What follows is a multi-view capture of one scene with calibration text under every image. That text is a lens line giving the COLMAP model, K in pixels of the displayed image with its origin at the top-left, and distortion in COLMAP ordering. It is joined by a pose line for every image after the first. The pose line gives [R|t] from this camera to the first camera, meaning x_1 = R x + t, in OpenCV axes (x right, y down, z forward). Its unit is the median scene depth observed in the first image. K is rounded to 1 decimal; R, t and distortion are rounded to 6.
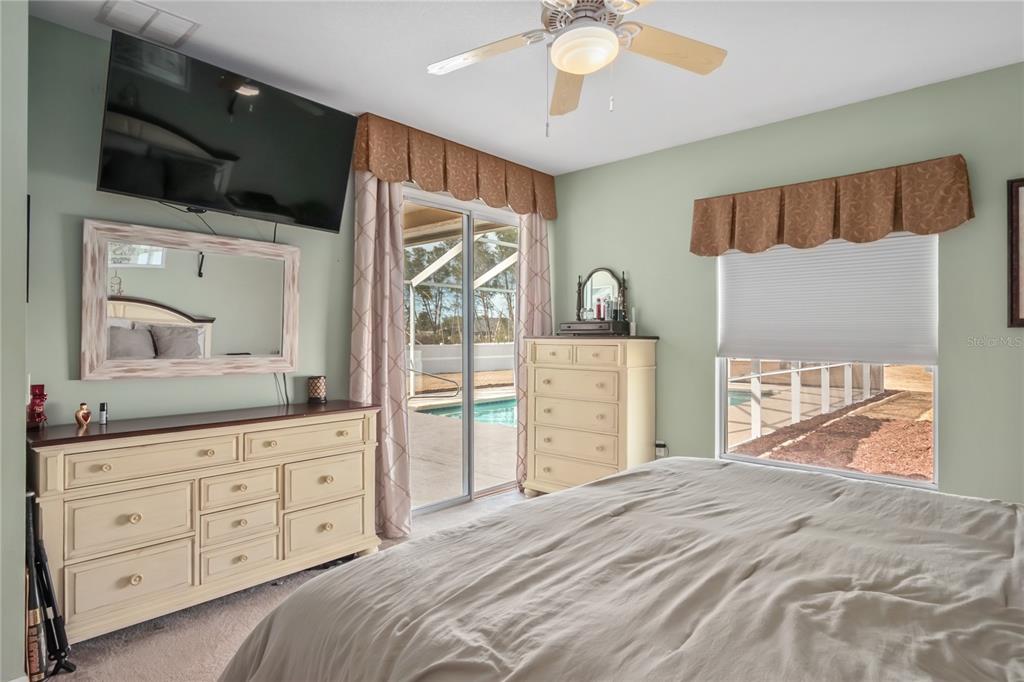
lens RADIAL K [[559.2, 0, 511.8], [0, 559.2, 332.9], [0, 0, 1]] dist [0.002340, -0.000055]
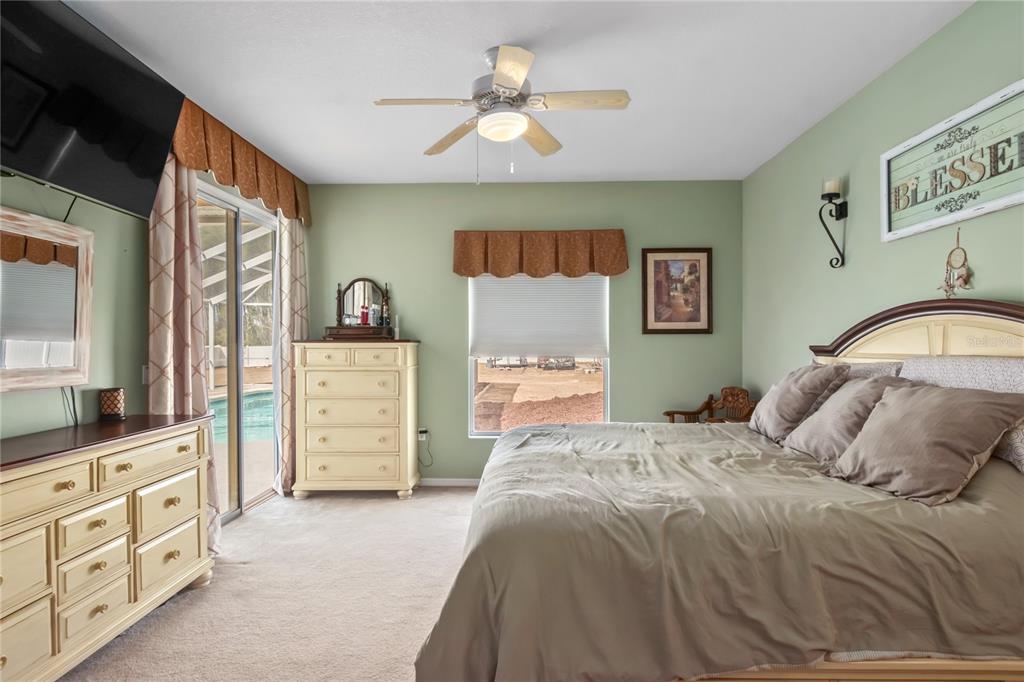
lens RADIAL K [[548.0, 0, 512.0], [0, 548.0, 341.0], [0, 0, 1]] dist [0.001638, -0.000097]
pose [[0.755119, -0.002206, 0.655584, -0.415837], [-0.001117, 0.999989, 0.004652, 0.002521], [-0.655587, -0.004245, 0.755108, -0.004951]]
